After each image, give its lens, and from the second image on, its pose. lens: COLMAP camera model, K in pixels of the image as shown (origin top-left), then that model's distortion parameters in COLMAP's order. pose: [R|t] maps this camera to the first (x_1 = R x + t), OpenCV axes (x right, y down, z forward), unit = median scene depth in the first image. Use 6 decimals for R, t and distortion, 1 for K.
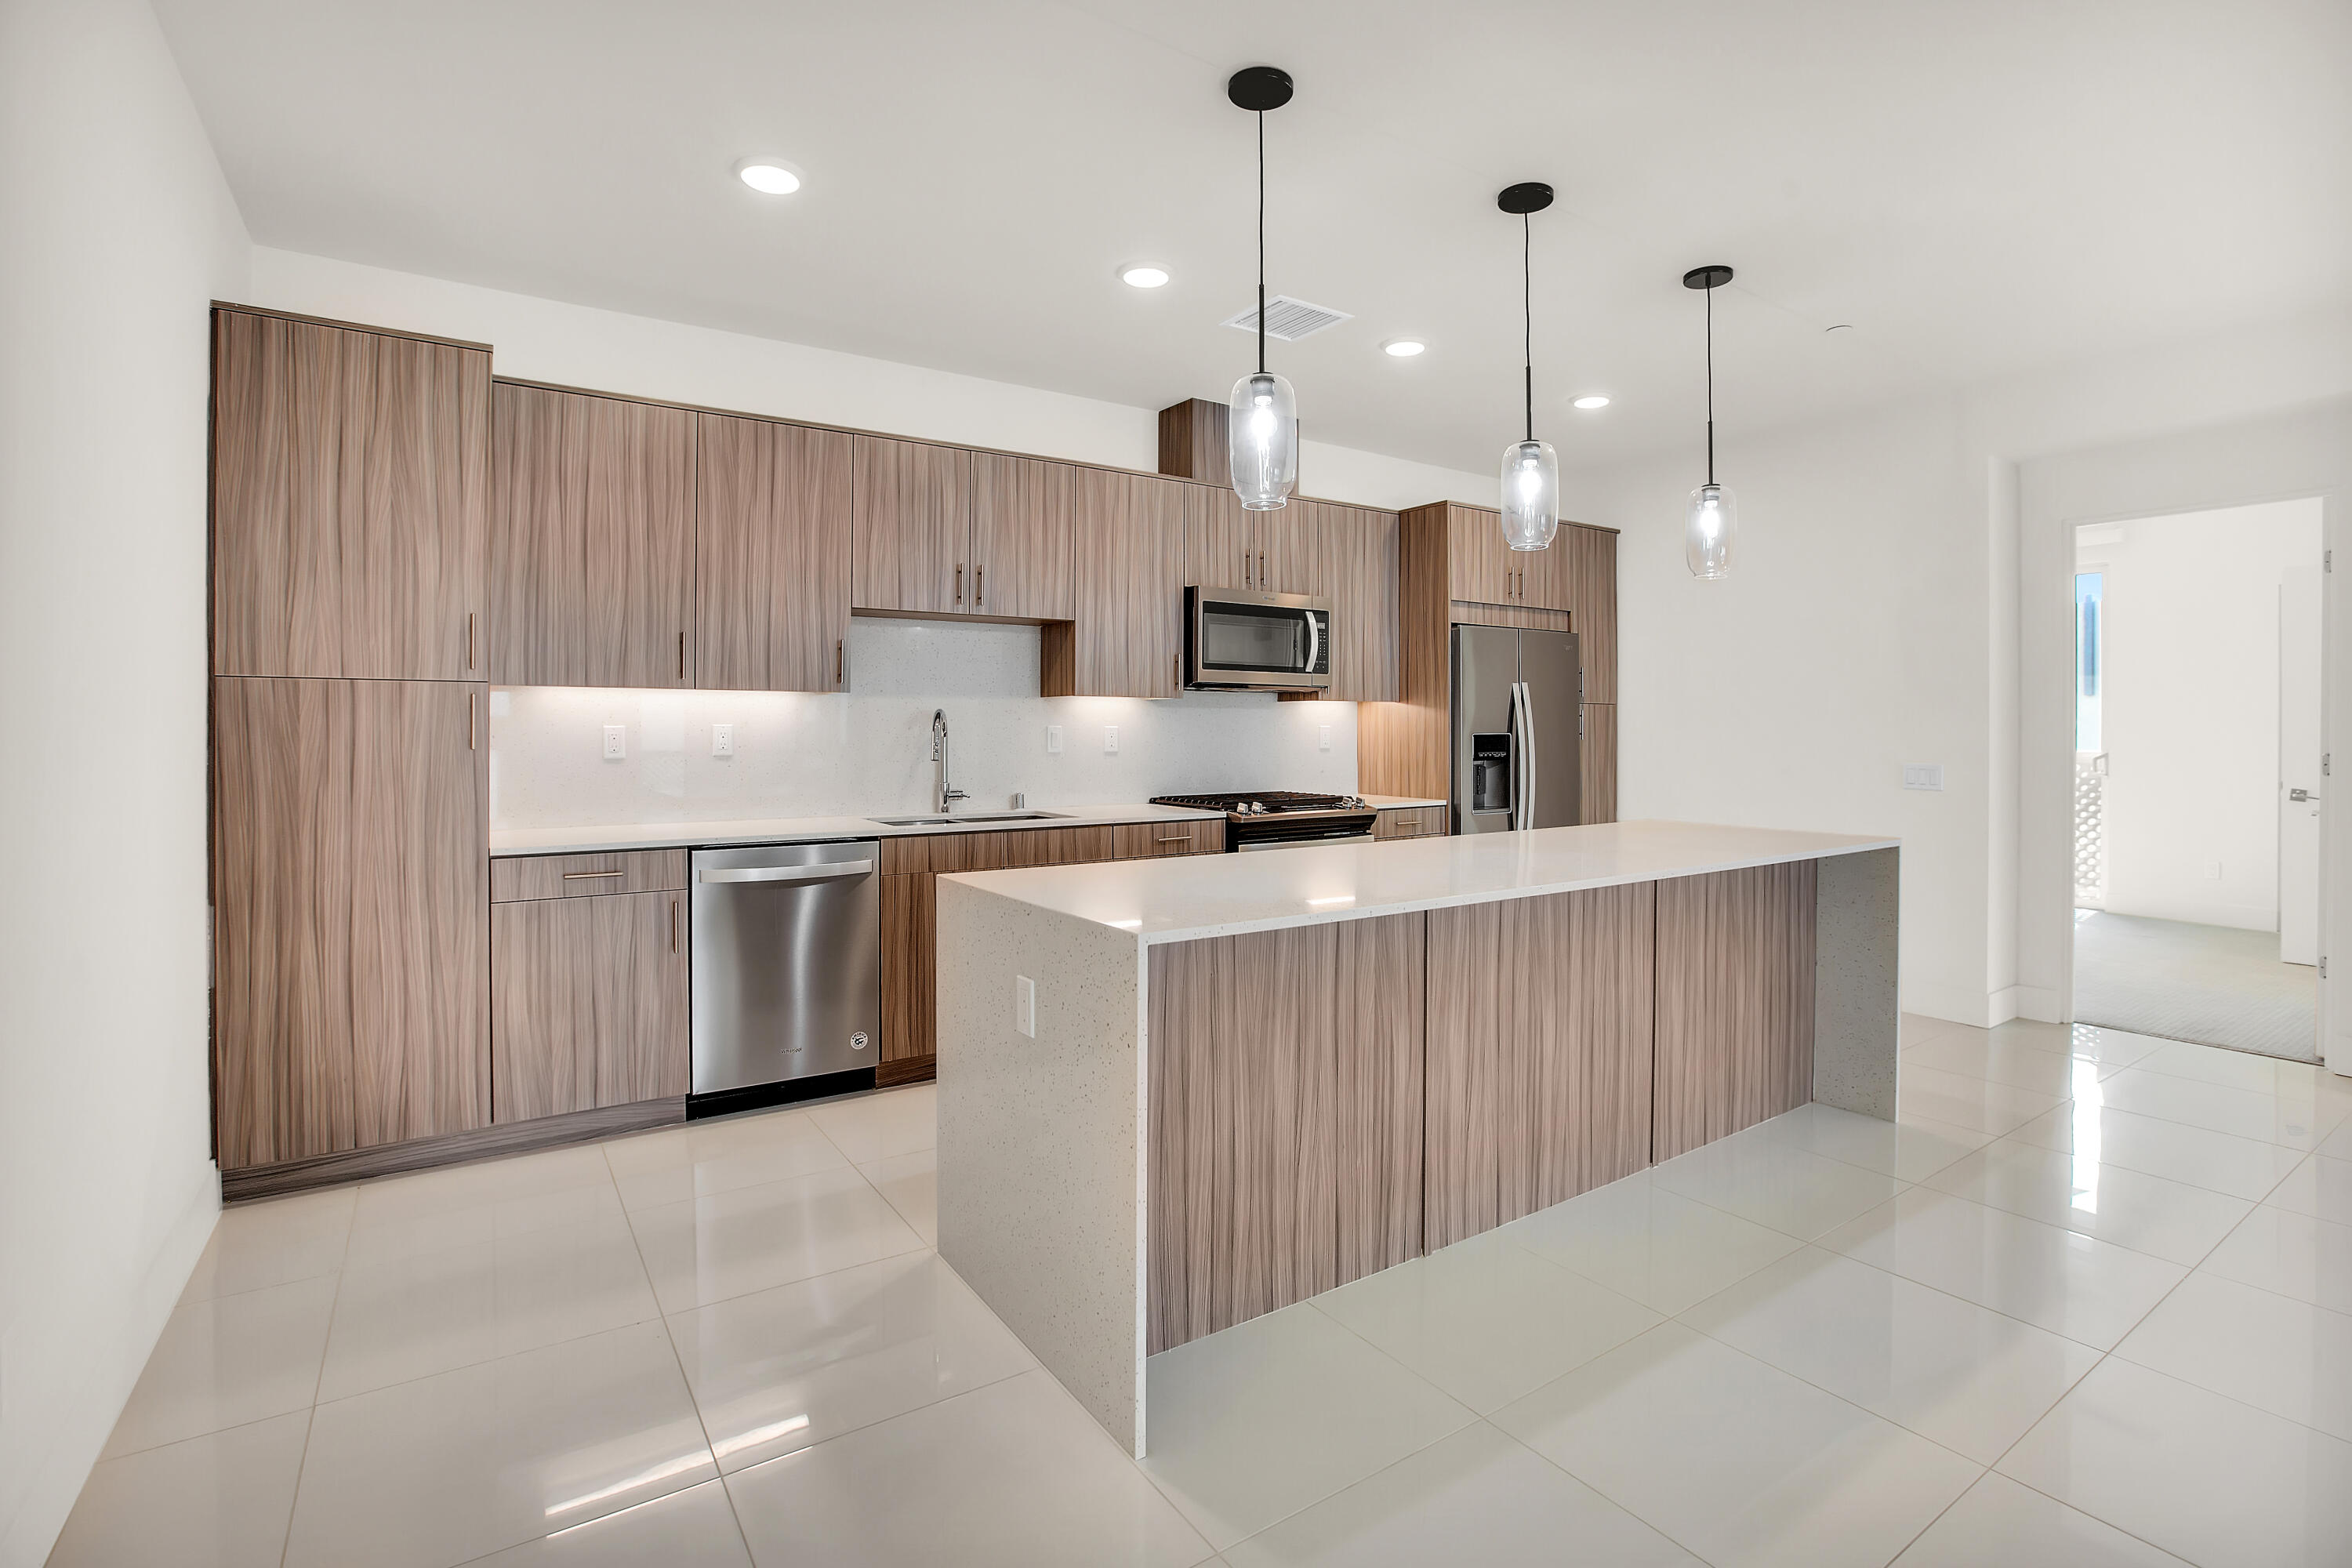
lens RADIAL K [[1104.3, 0, 1186.7], [0, 1104.3, 725.9], [0, 0, 1]] dist [-0.045431, 0.007833]
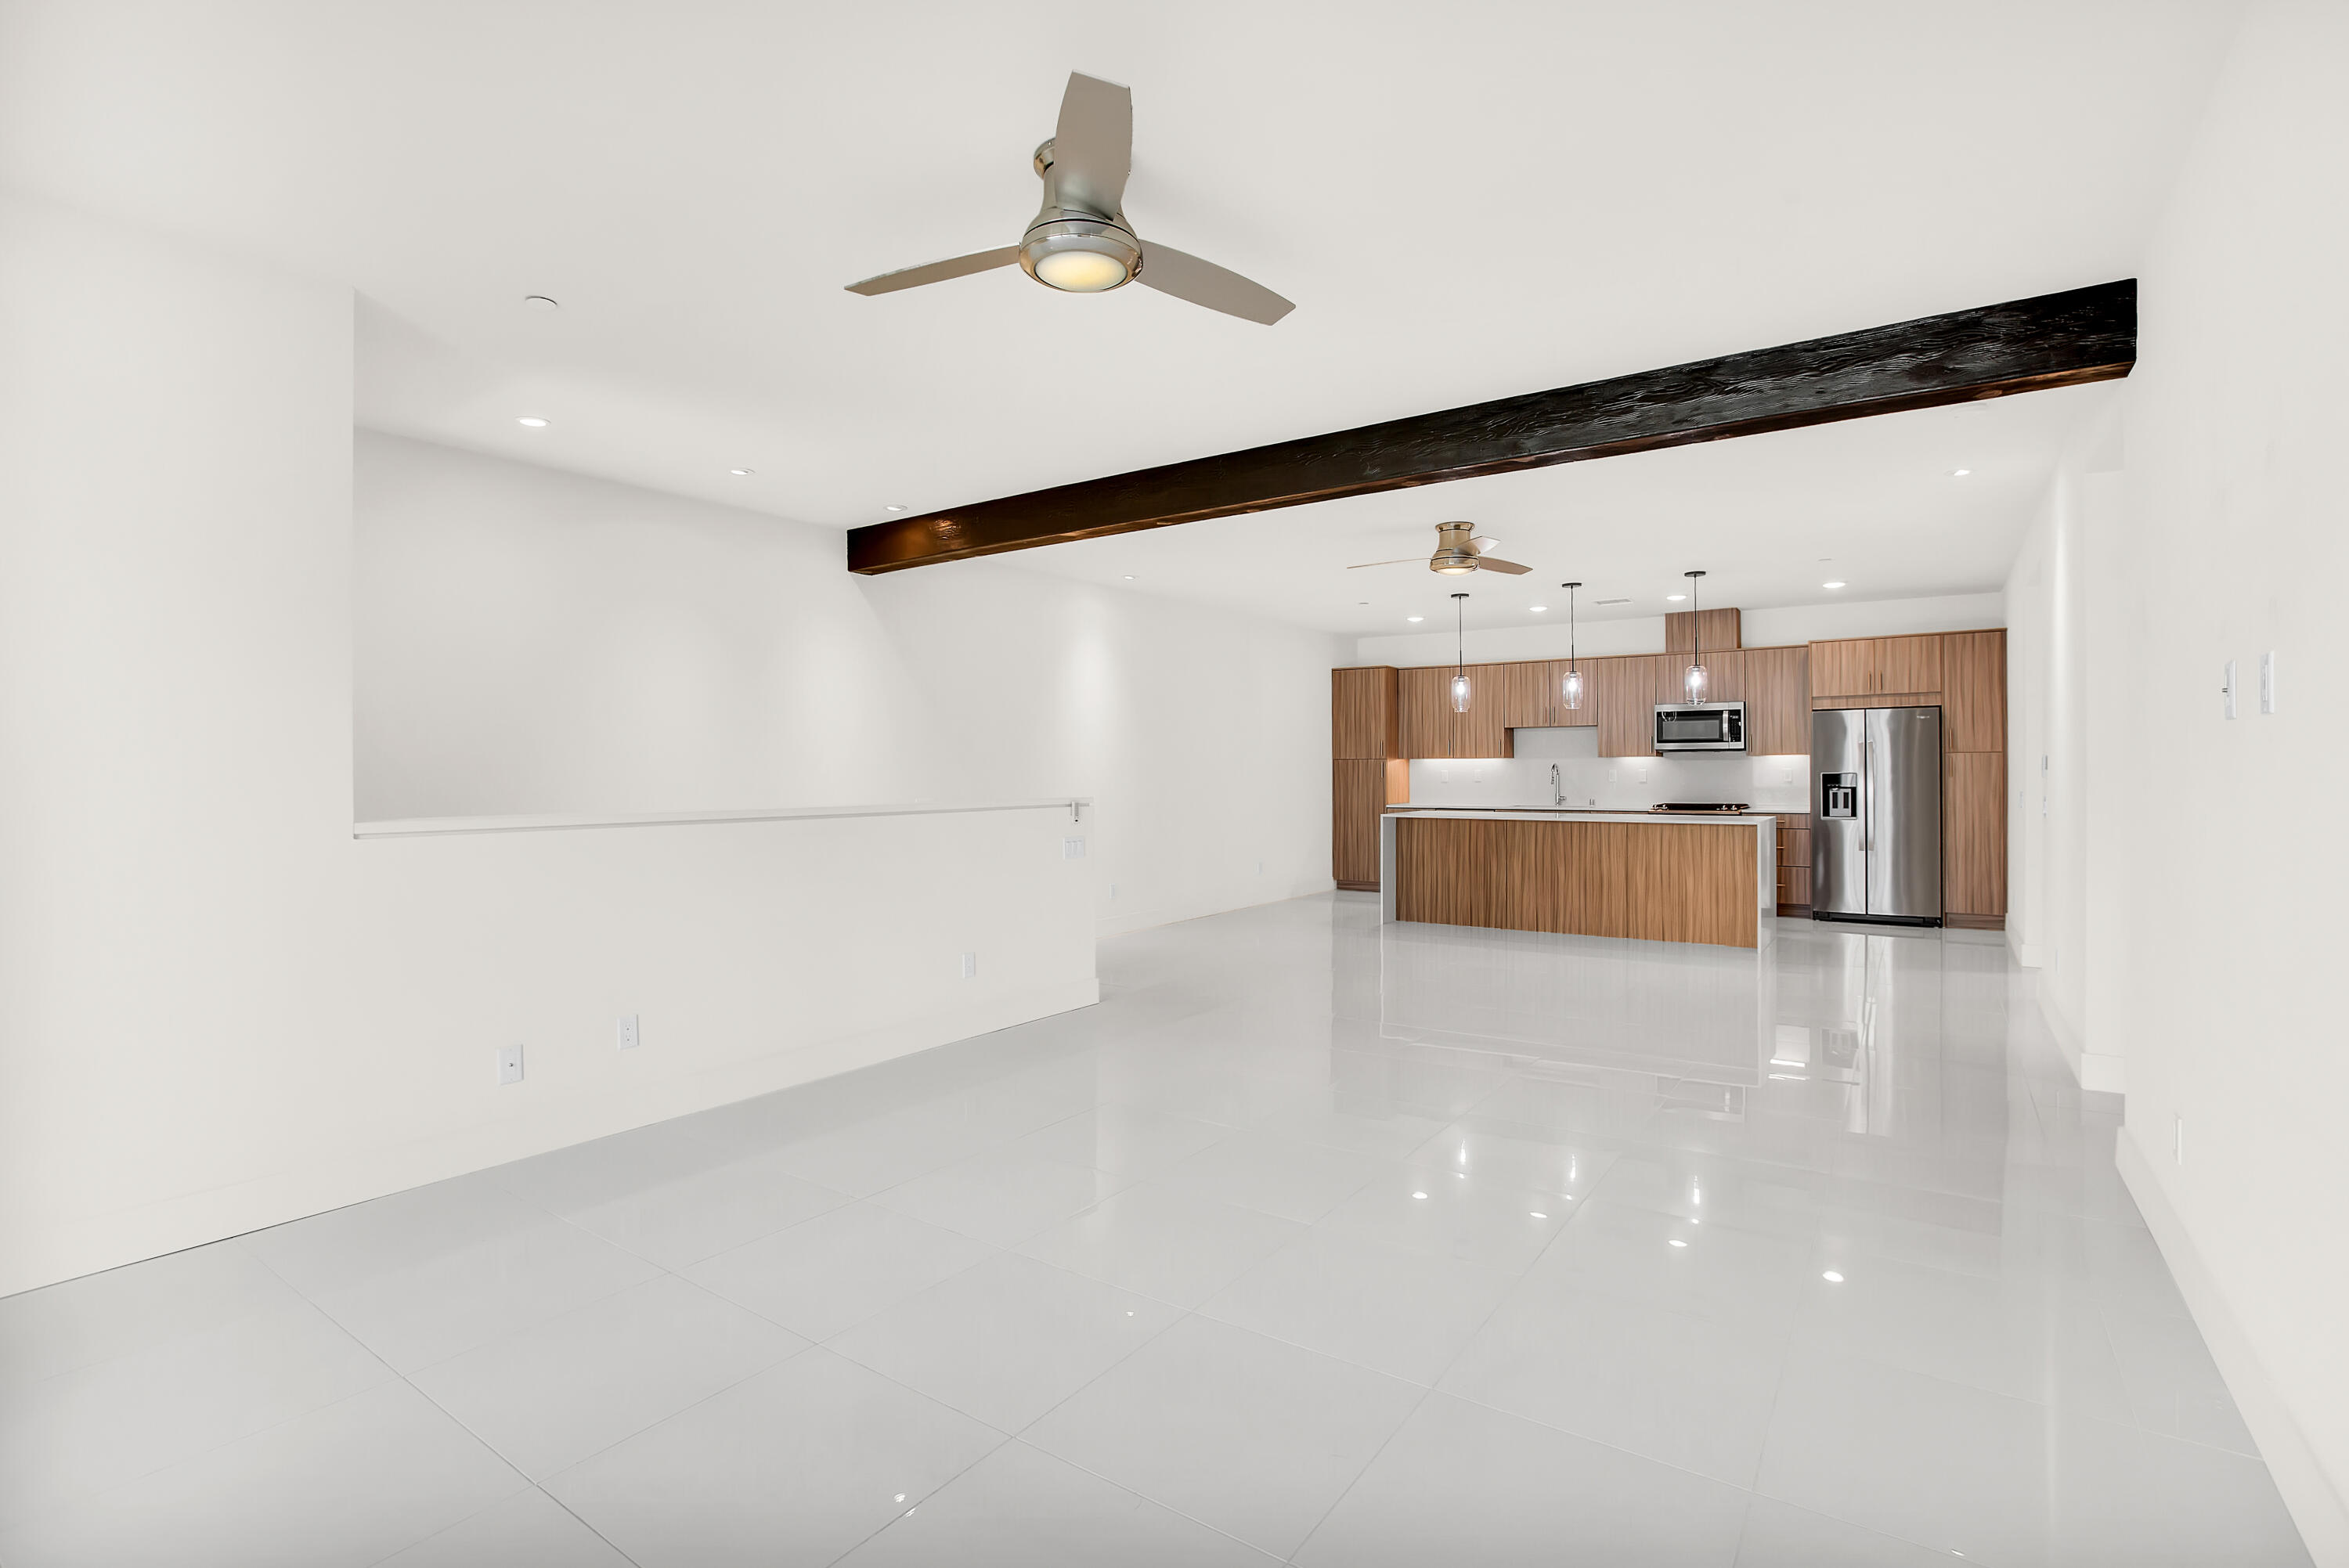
lens RADIAL K [[1102.7, 0, 1181.7], [0, 1102.7, 772.4], [0, 0, 1]] dist [-0.045431, 0.007833]
pose [[0.358170, -0.000702, -0.933656, 2.164841], [0.007744, 0.999968, 0.002219, -0.007879], [0.933624, -0.008025, 0.358164, -0.815768]]
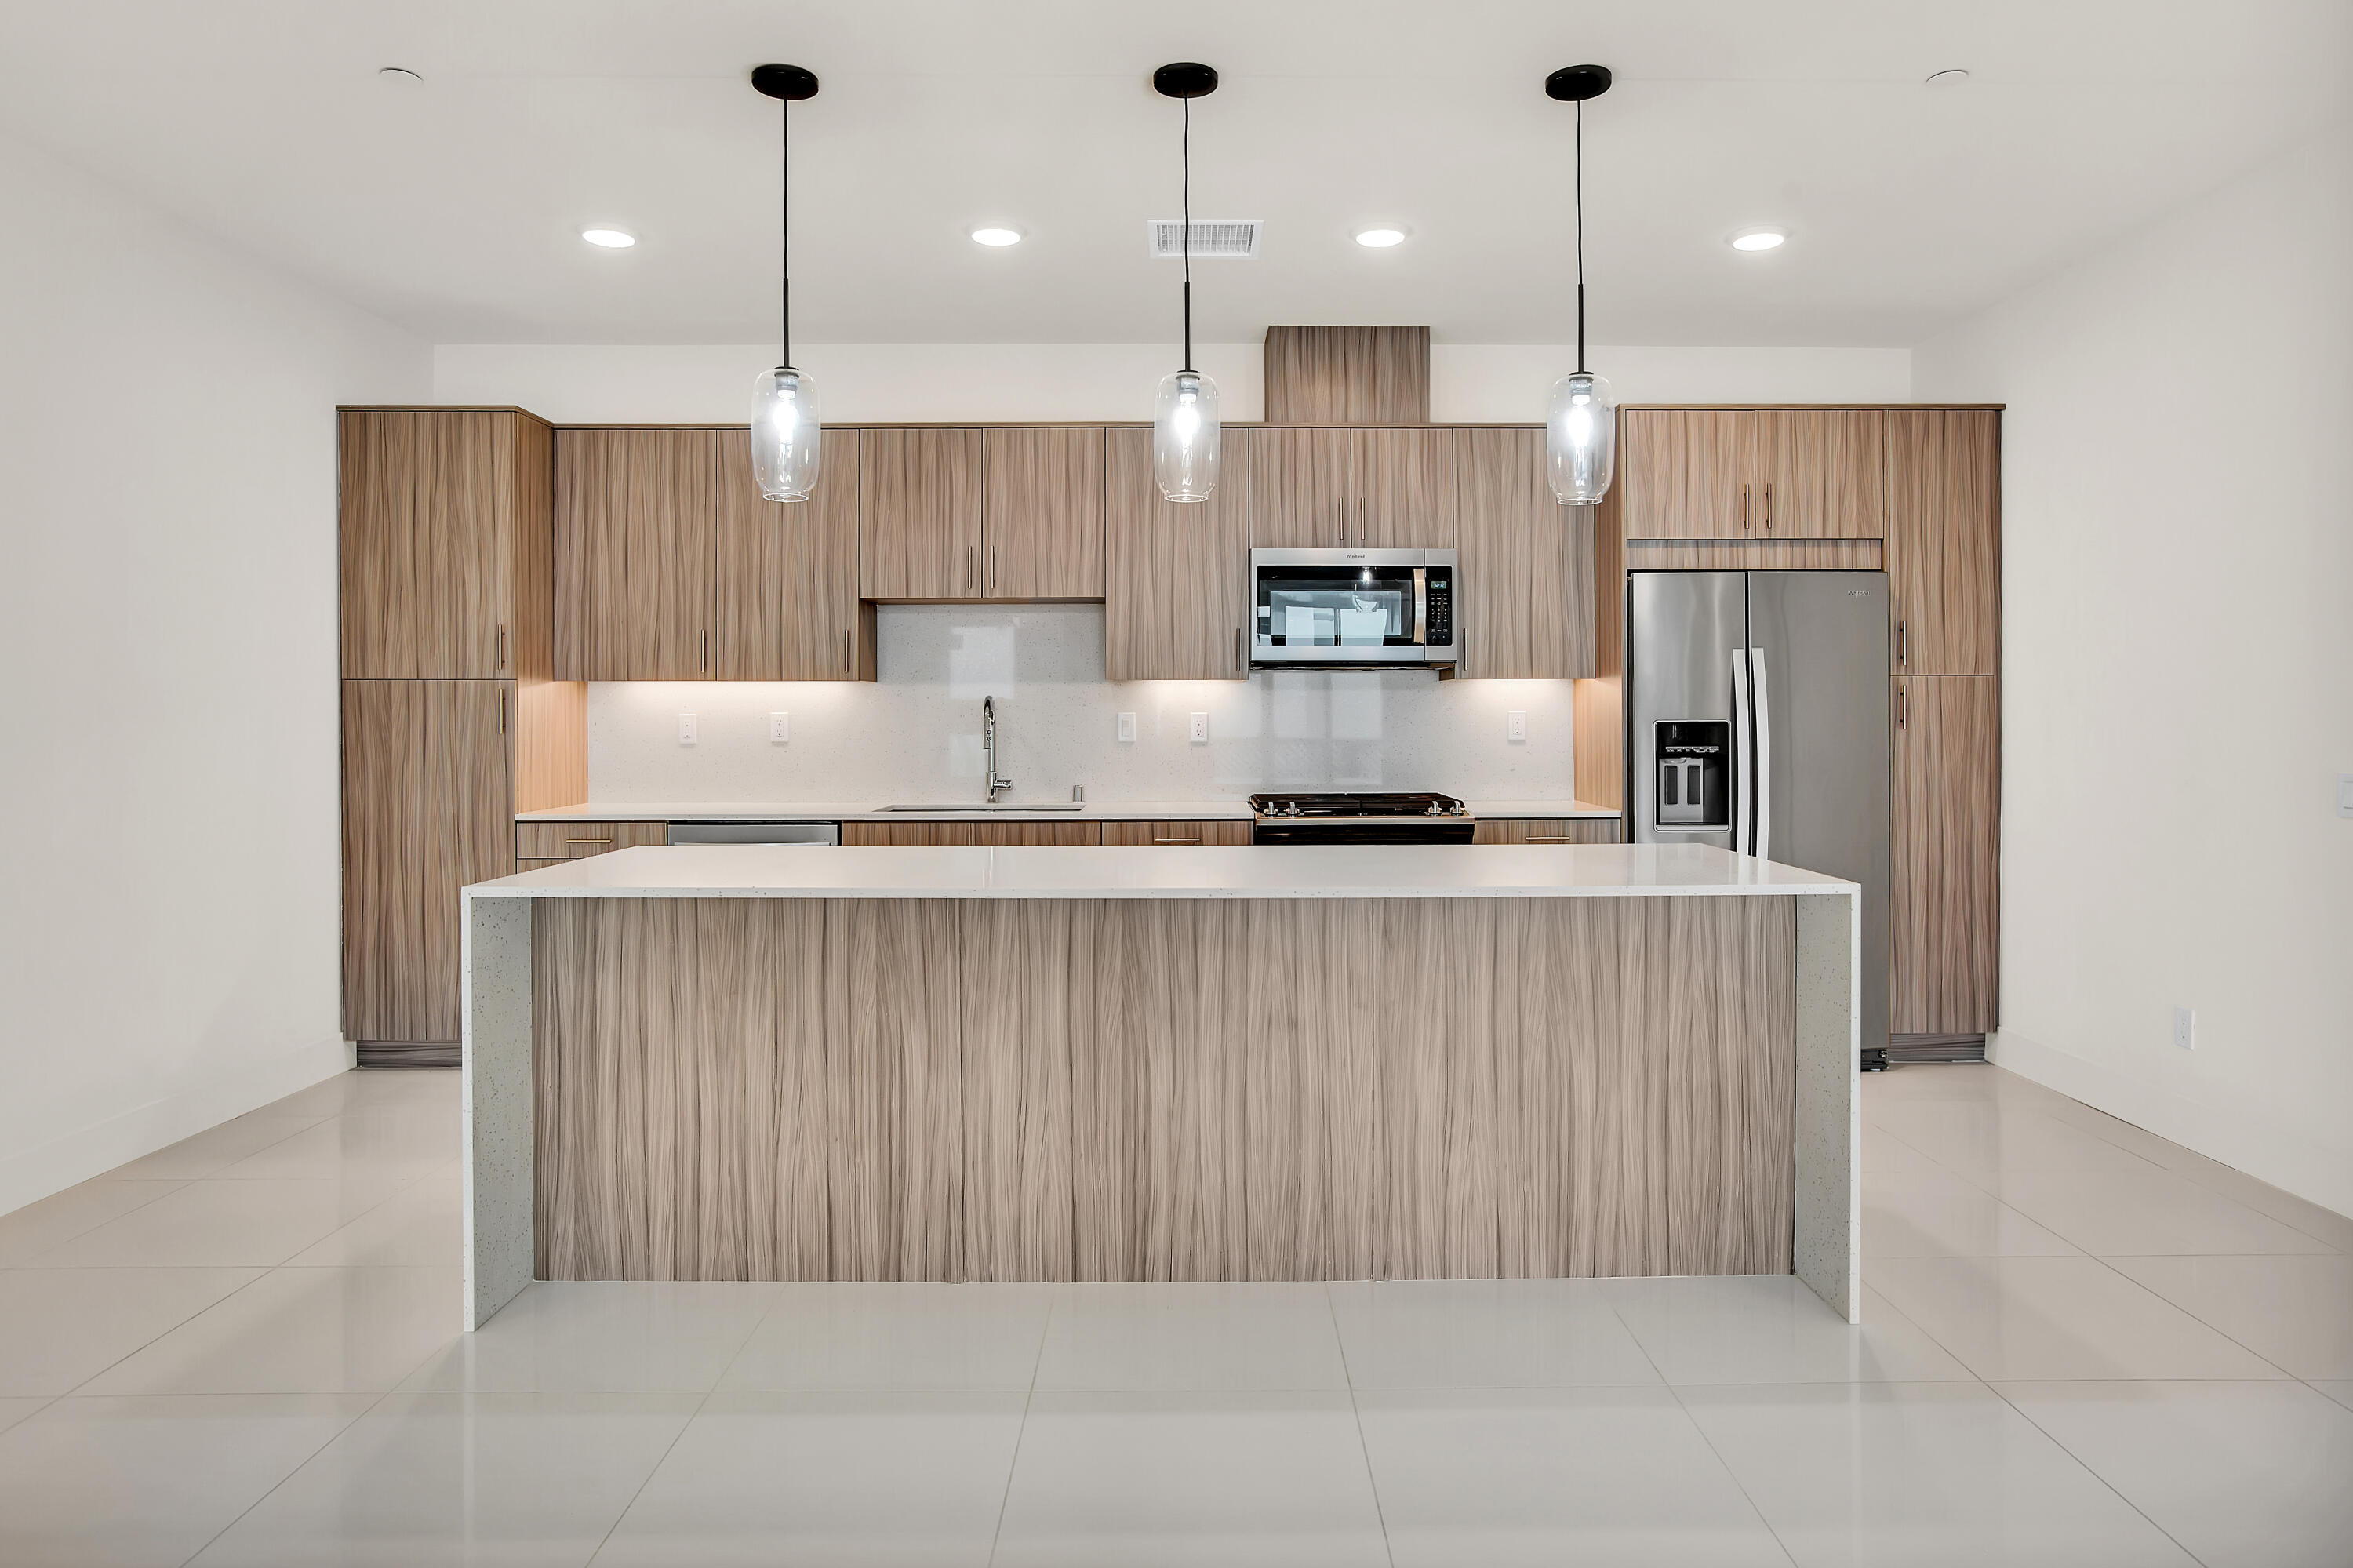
lens RADIAL K [[1405.7, 0, 1208.9], [0, 1405.7, 720.5], [0, 0, 1]] dist [-0.029674, 0.002227]
pose [[0.834816, -0.000708, -0.550529, 0.752526], [0.004130, 0.999979, 0.004976, 0.001431], [0.550514, -0.006428, 0.834801, 0.092098]]
